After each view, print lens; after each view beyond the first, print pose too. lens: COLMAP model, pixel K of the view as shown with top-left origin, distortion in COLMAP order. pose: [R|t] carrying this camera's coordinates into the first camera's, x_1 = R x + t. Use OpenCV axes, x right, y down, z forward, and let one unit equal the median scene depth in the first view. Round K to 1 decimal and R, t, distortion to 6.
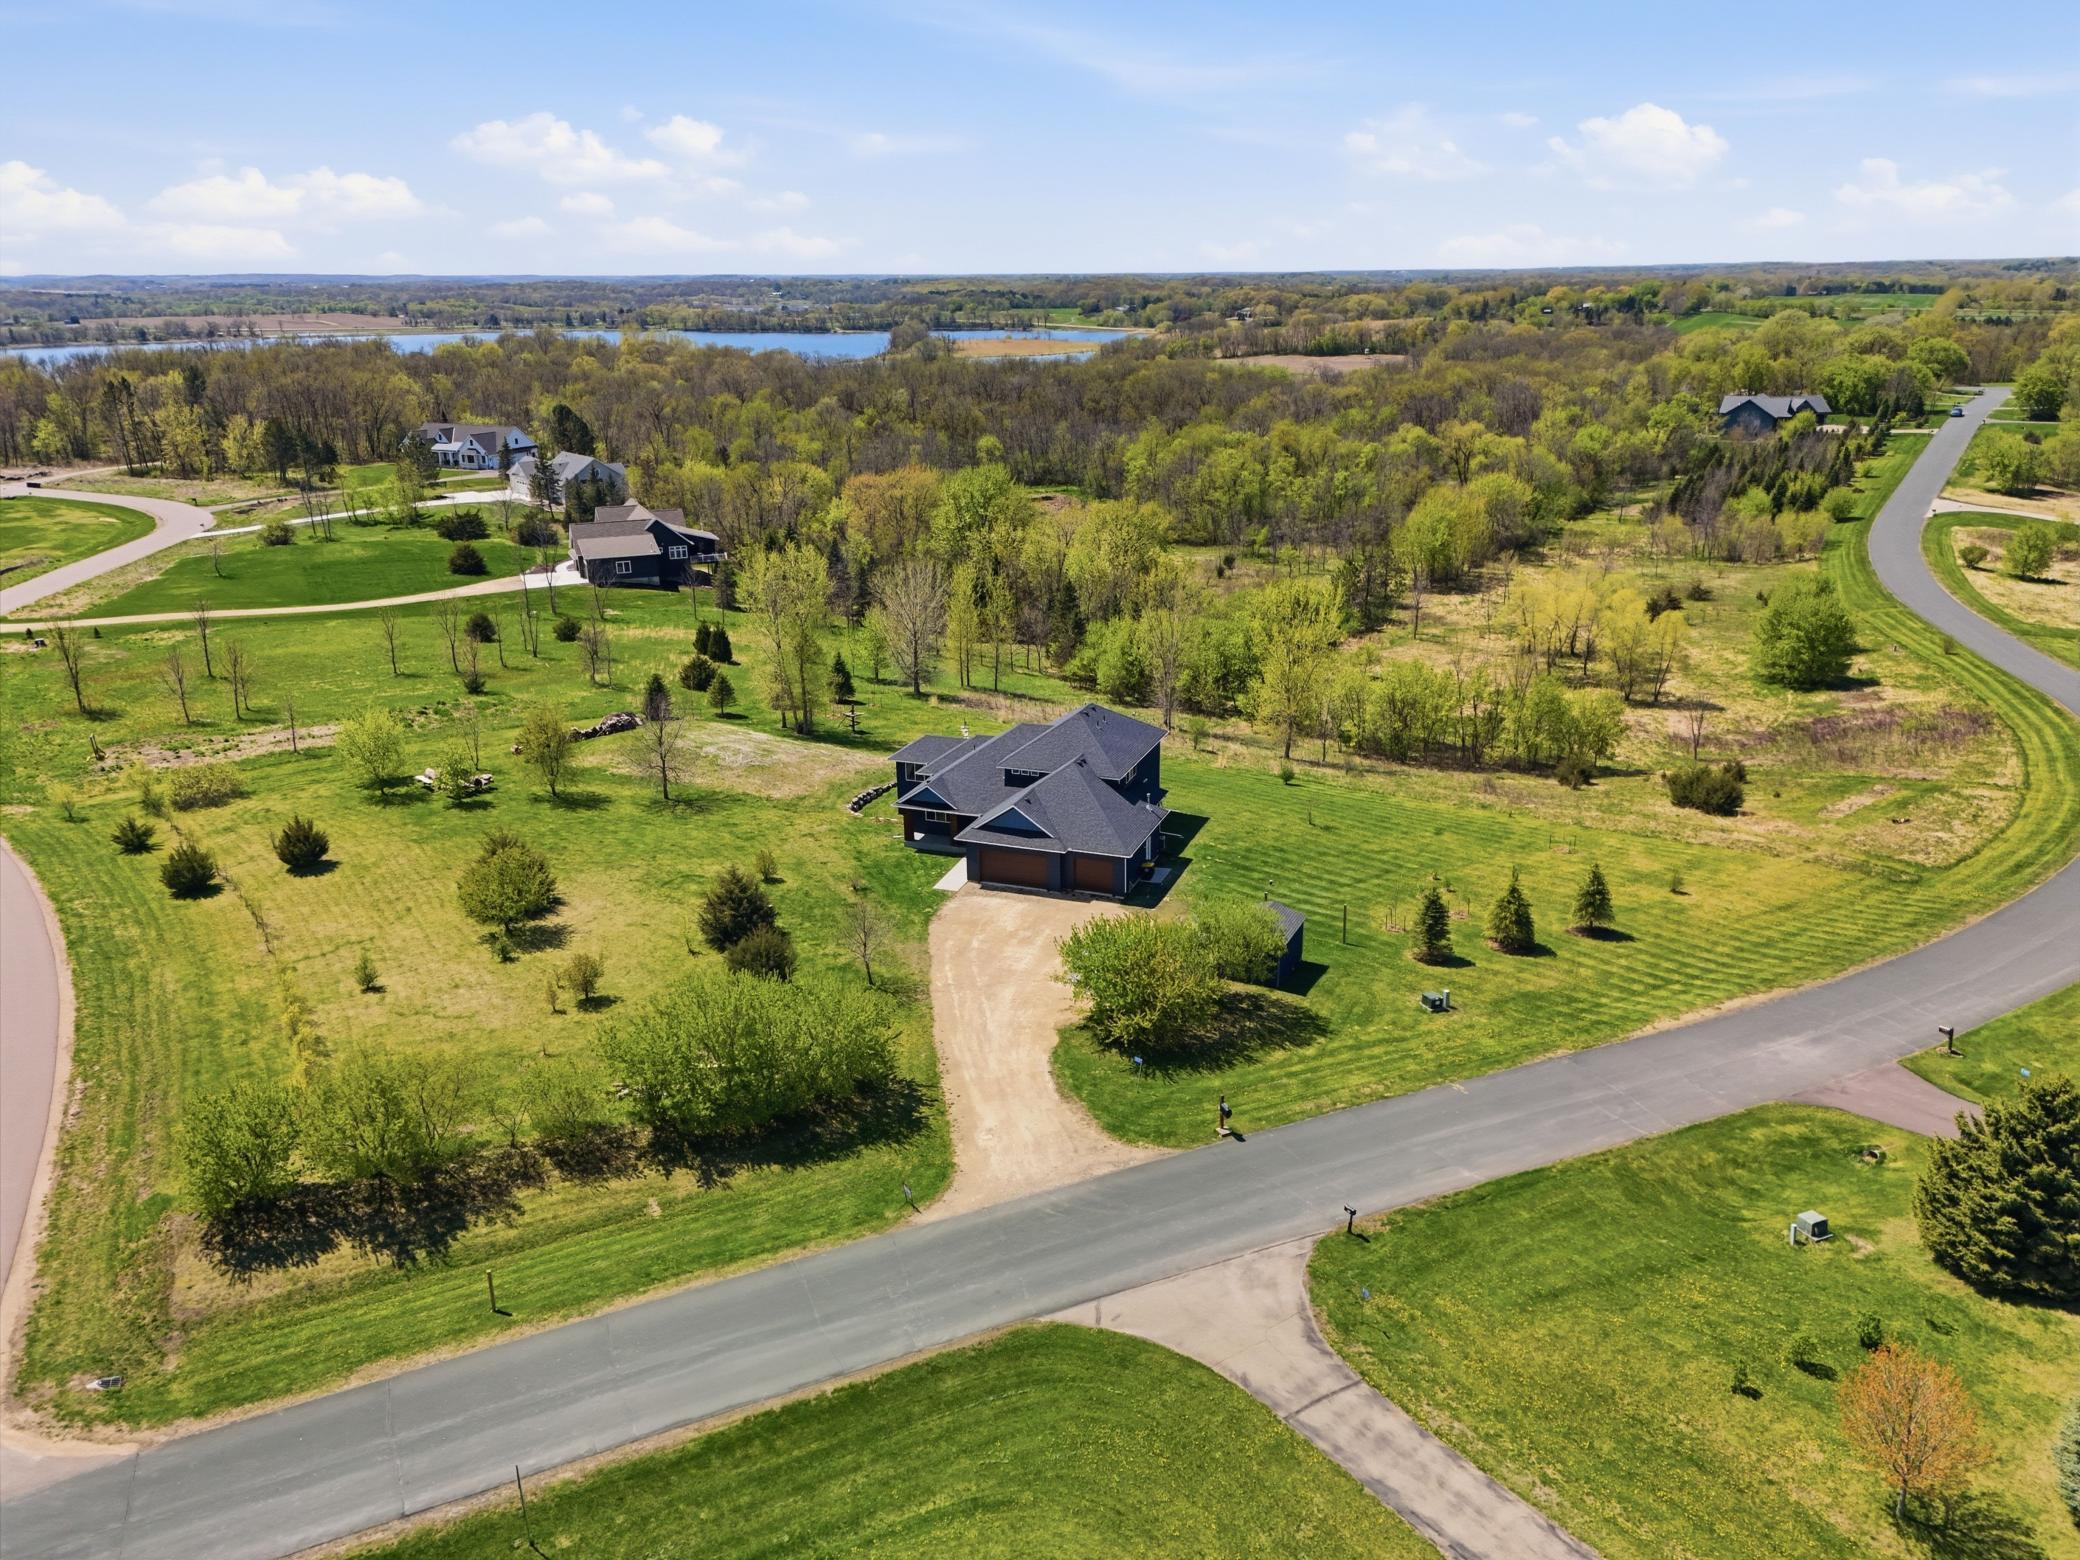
lens RADIAL K [[1520.7, 0, 1058.8], [0, 1520.7, 784.0], [0, 0, 1]] dist [0.073811, -0.066935]
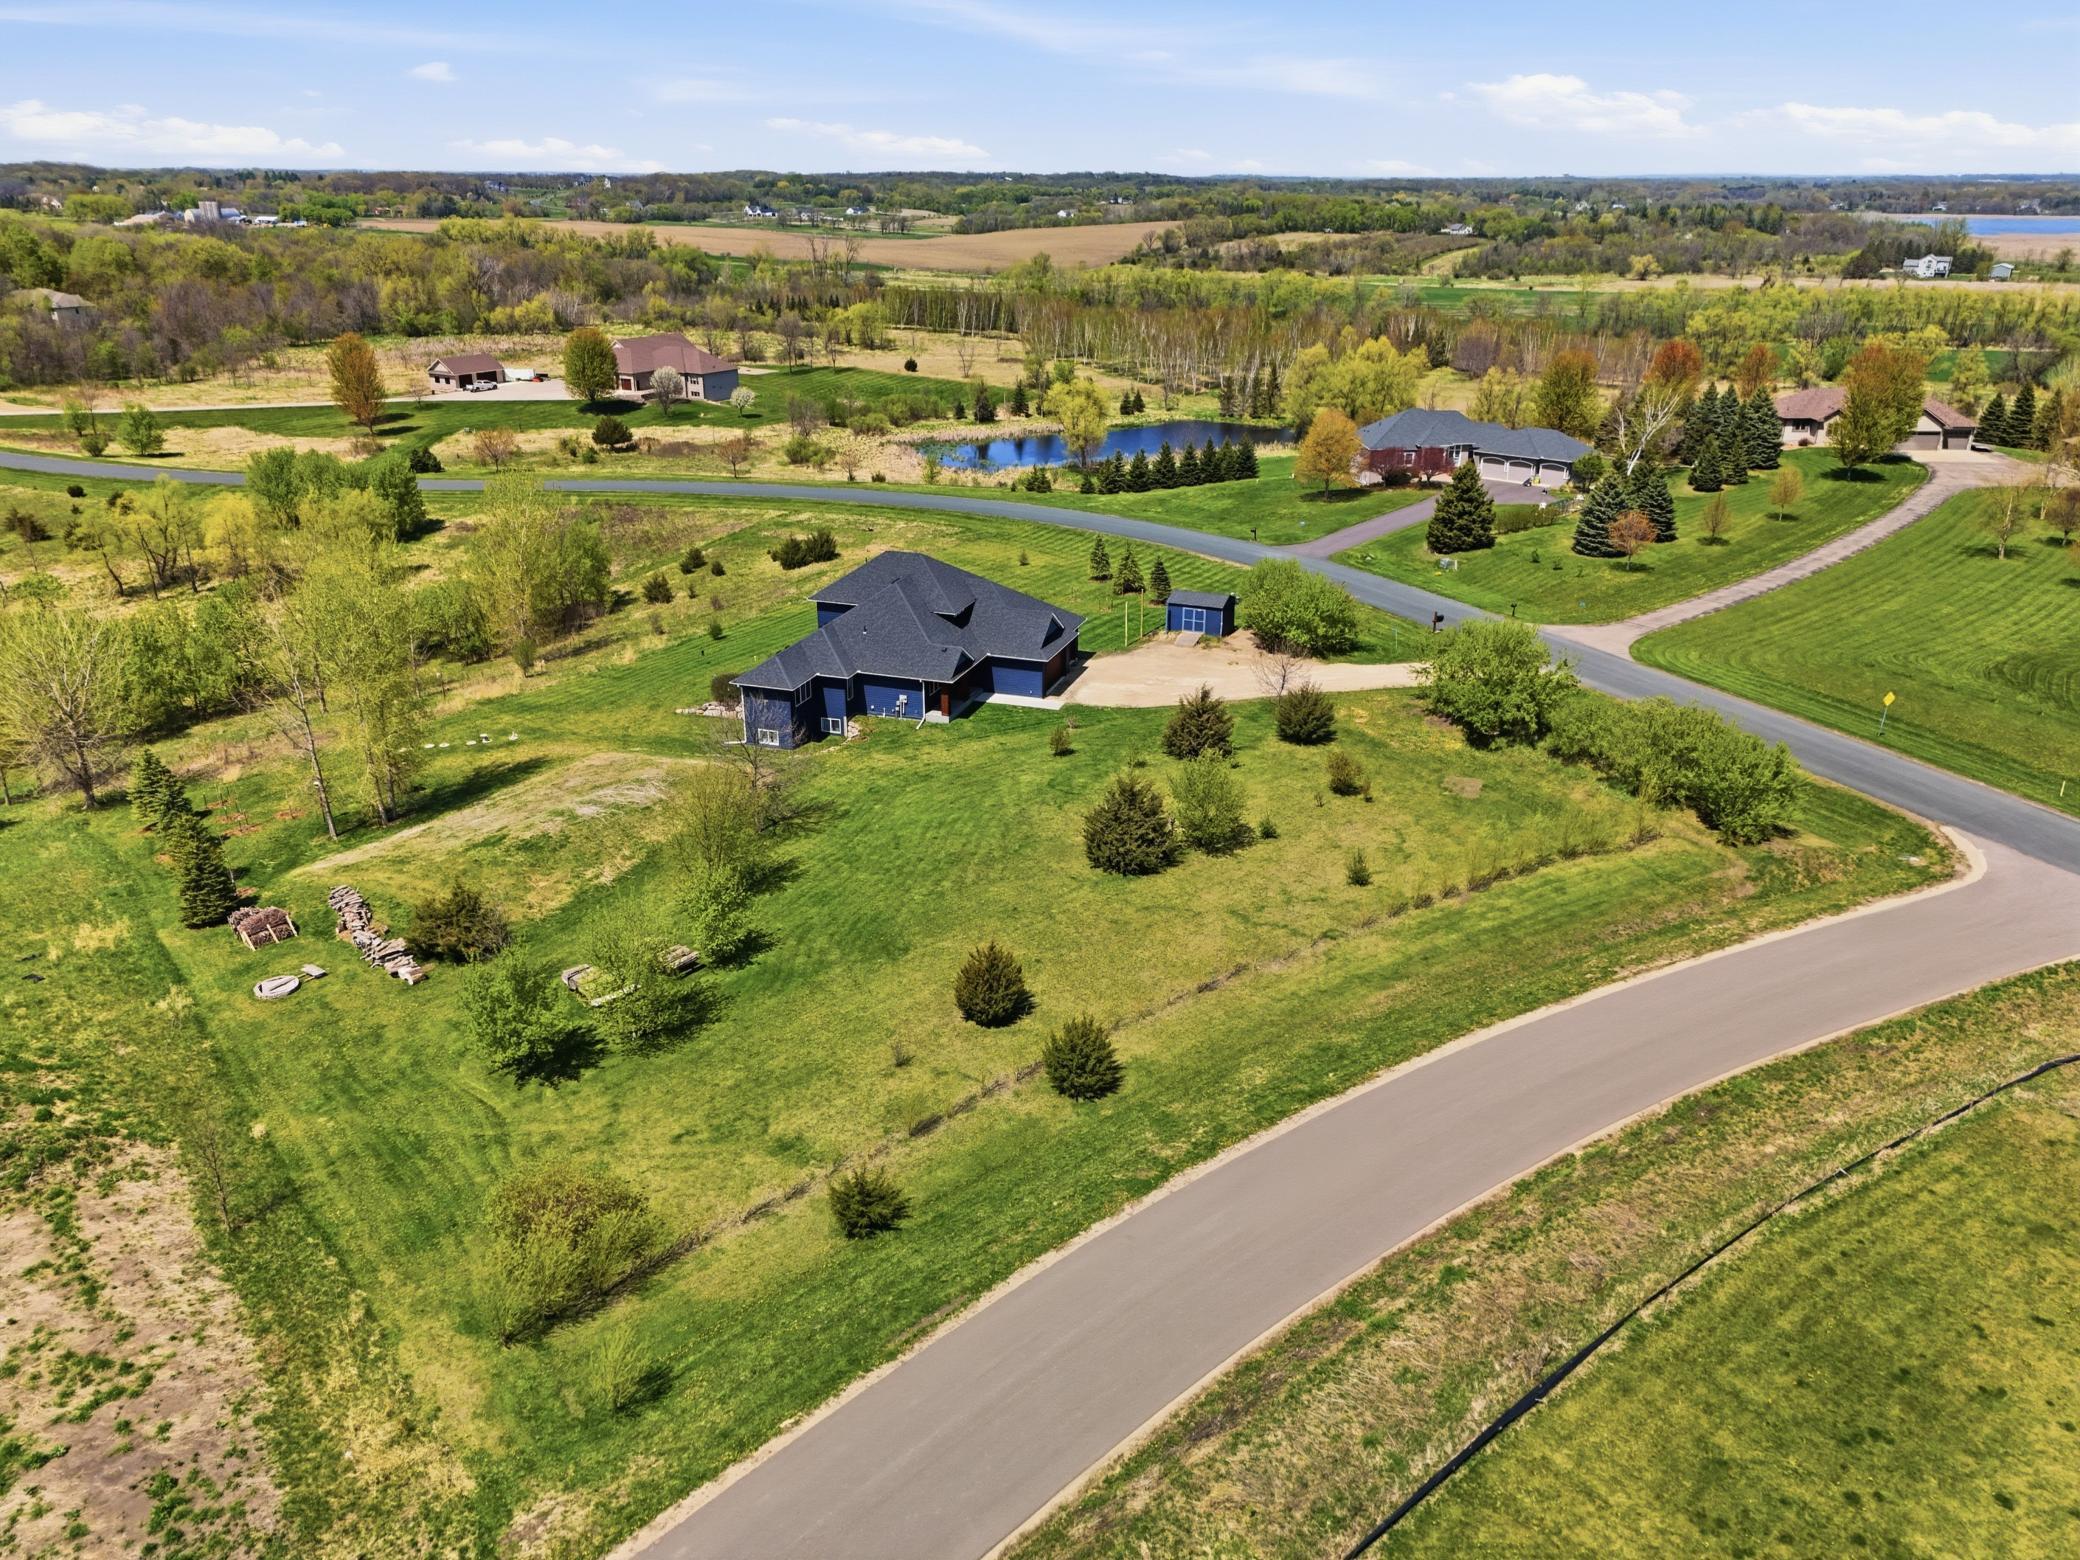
lens RADIAL K [[1520.7, 0, 1037.7], [0, 1520.7, 782.5], [0, 0, 1]] dist [0.073811, -0.066935]
pose [[-0.028012, -0.361790, 0.931839, -1.085750], [0.320556, 0.879721, 0.351191, -0.264838], [-0.946815, 0.308544, 0.091331, 0.906311]]
